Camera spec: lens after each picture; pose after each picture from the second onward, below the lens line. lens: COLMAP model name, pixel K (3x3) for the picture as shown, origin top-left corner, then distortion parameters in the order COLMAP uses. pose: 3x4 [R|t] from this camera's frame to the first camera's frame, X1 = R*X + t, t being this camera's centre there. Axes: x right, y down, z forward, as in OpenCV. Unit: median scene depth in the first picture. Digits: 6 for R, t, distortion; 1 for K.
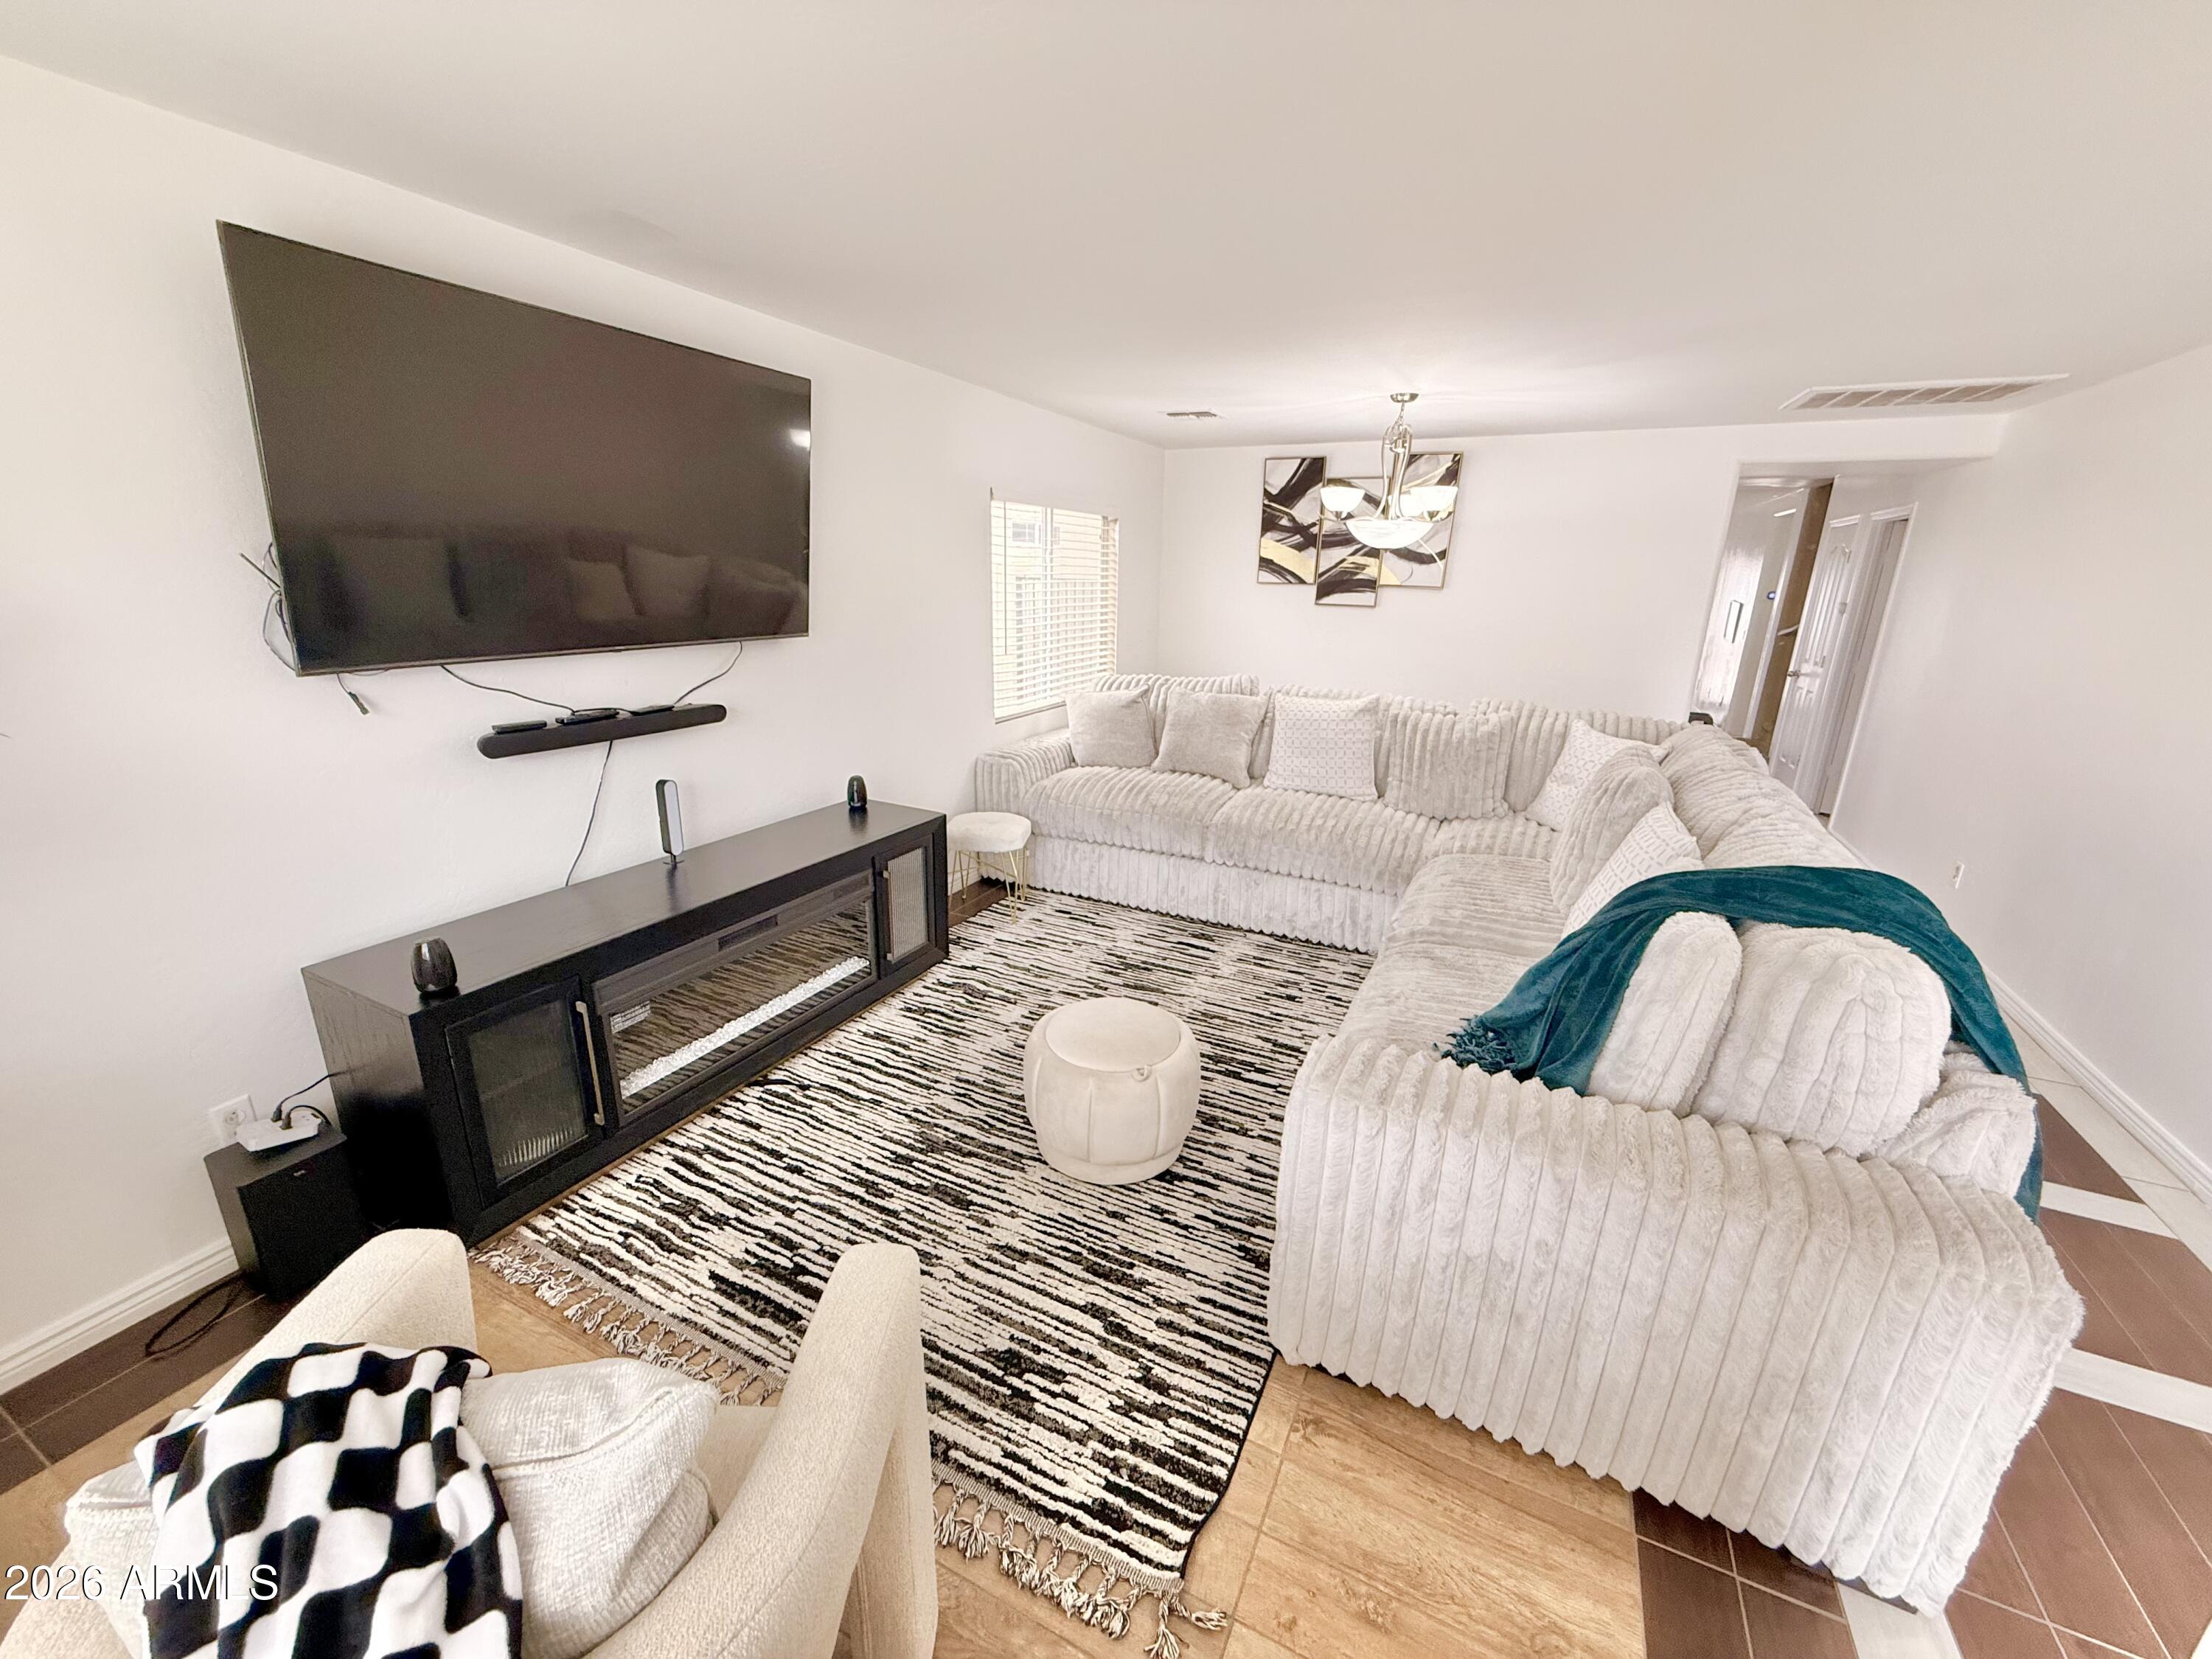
lens RADIAL K [[883.8, 0, 1092.2], [0, 883.8, 831.8], [0, 0, 1]] dist [-0.000260, 0.000379]
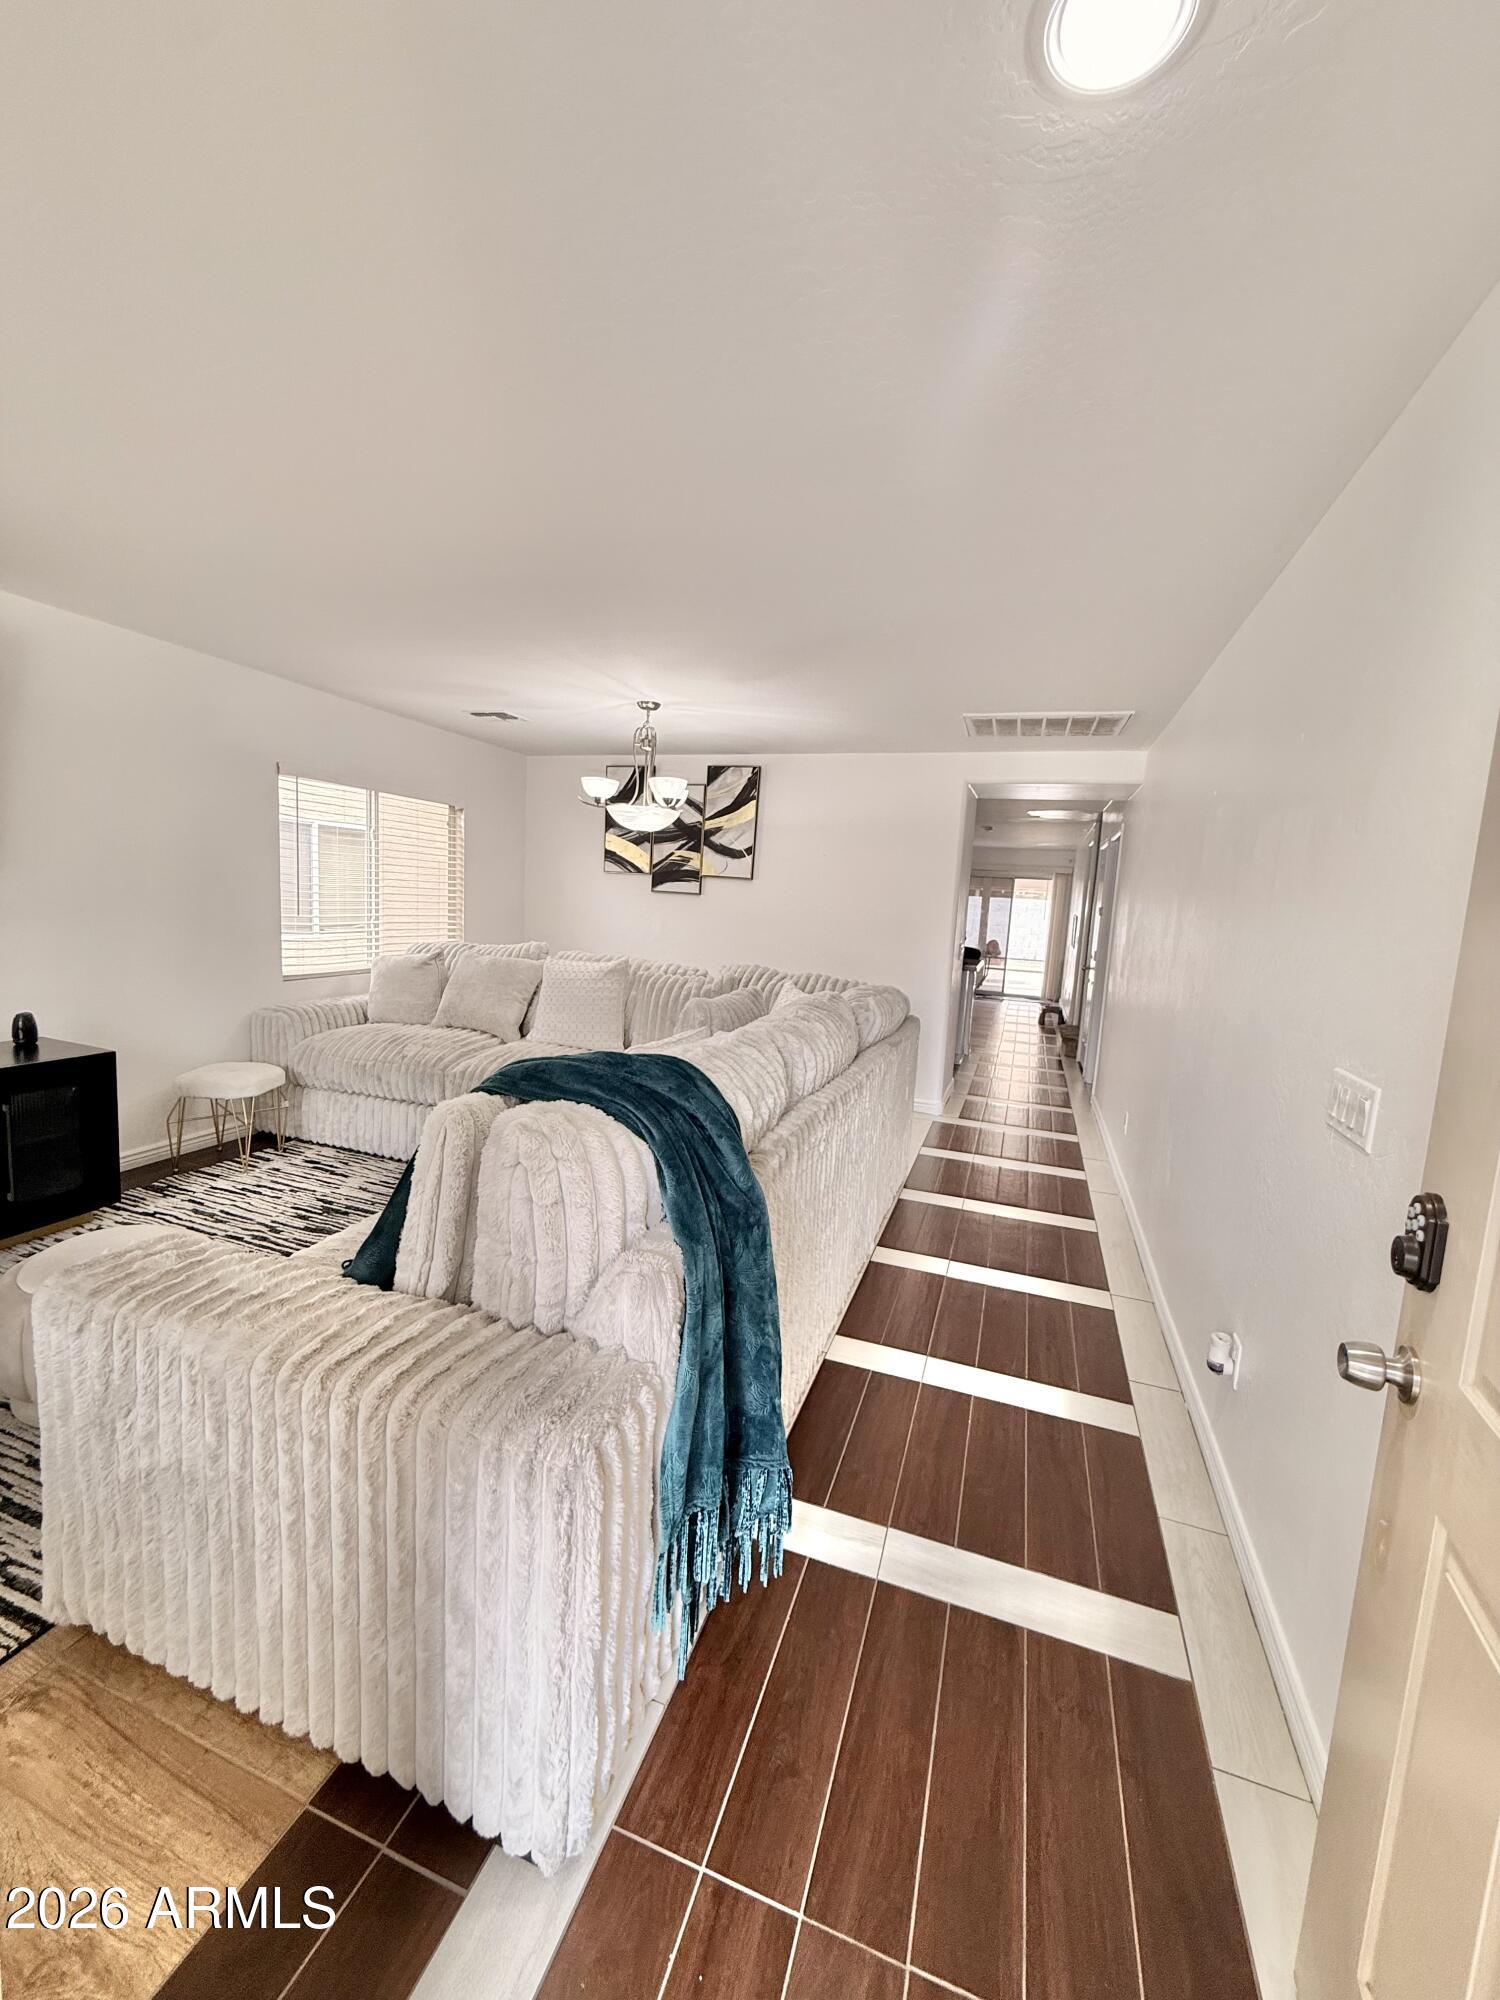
lens RADIAL K [[799.1, 0, 736.1], [0, 799.1, 995.1], [0, 0, 1]] dist [-0.000260, 0.000379]
pose [[0.992643, 0.018921, 0.119588, 0.512176], [0.000429, 0.987159, -0.159742, 0.074241], [-0.121075, 0.158618, 0.979888, 0.029548]]
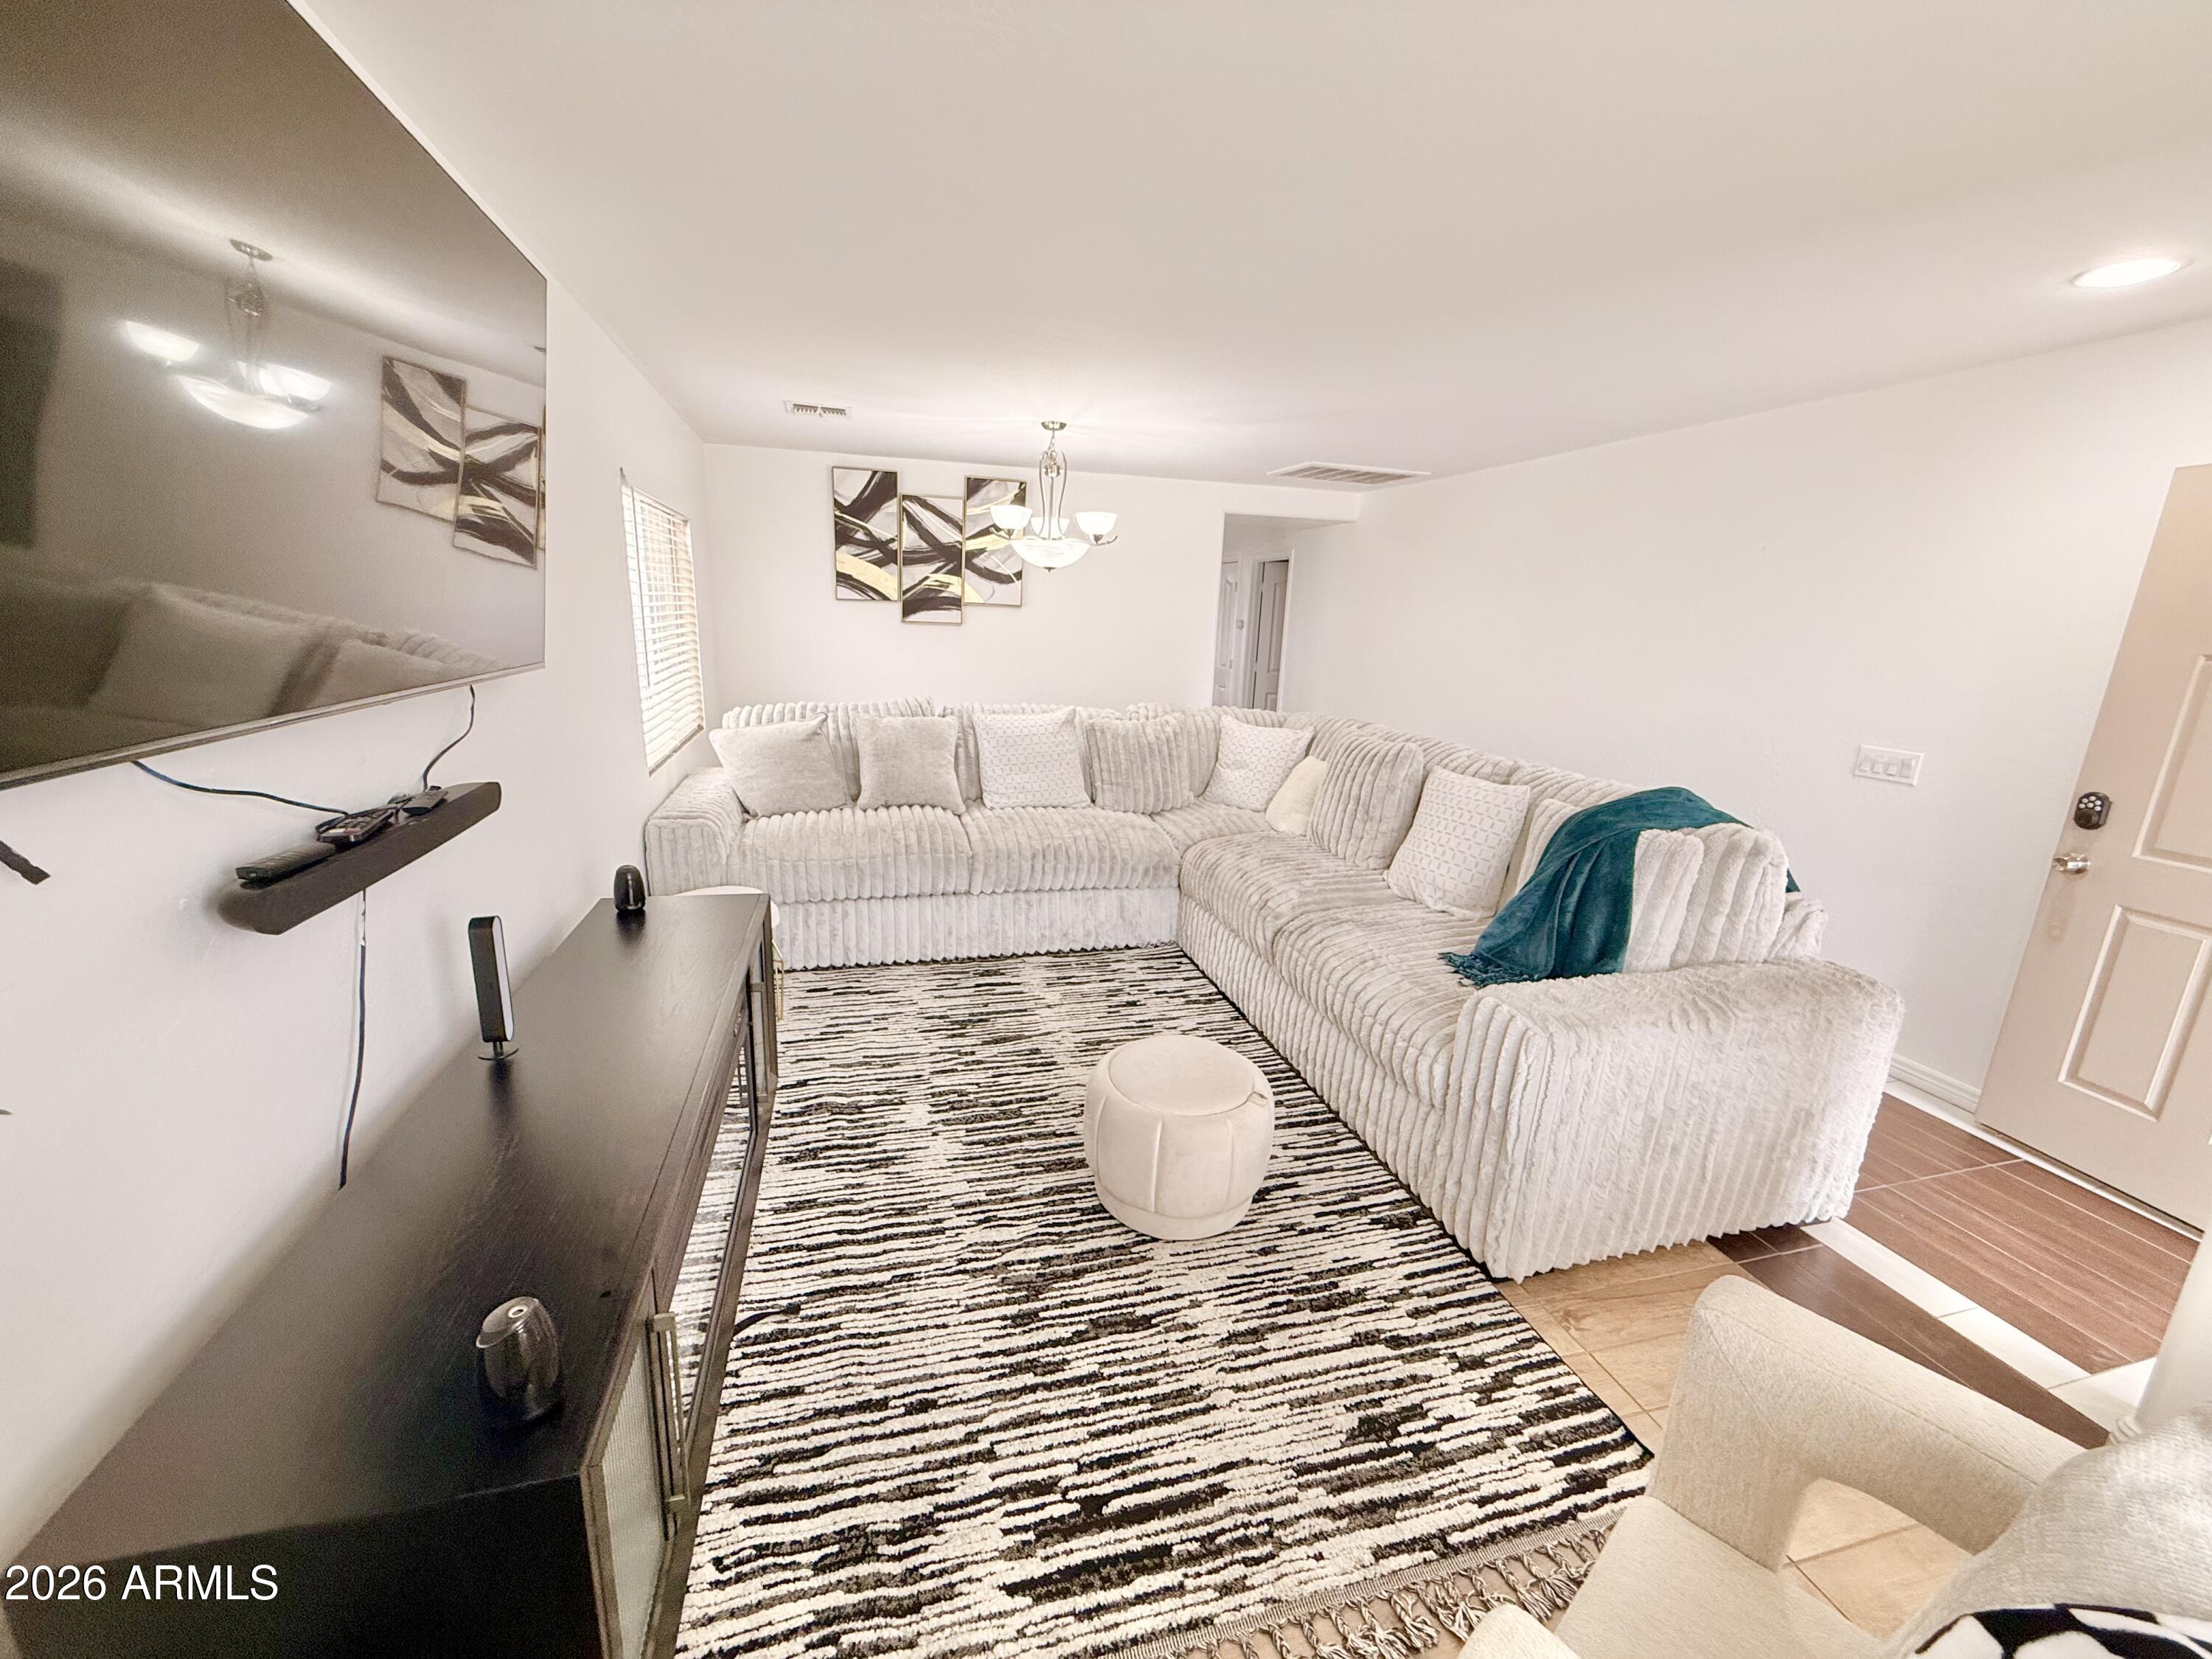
lens RADIAL K [[883.8, 0, 1102.1], [0, 883.8, 835.9], [0, 0, 1]] dist [-0.000260, 0.000379]
pose [[0.748128, -0.158494, 0.644348, -0.529007], [0.169548, 0.984480, 0.045301, -0.067973], [-0.641528, 0.075357, 0.763390, 0.281596]]
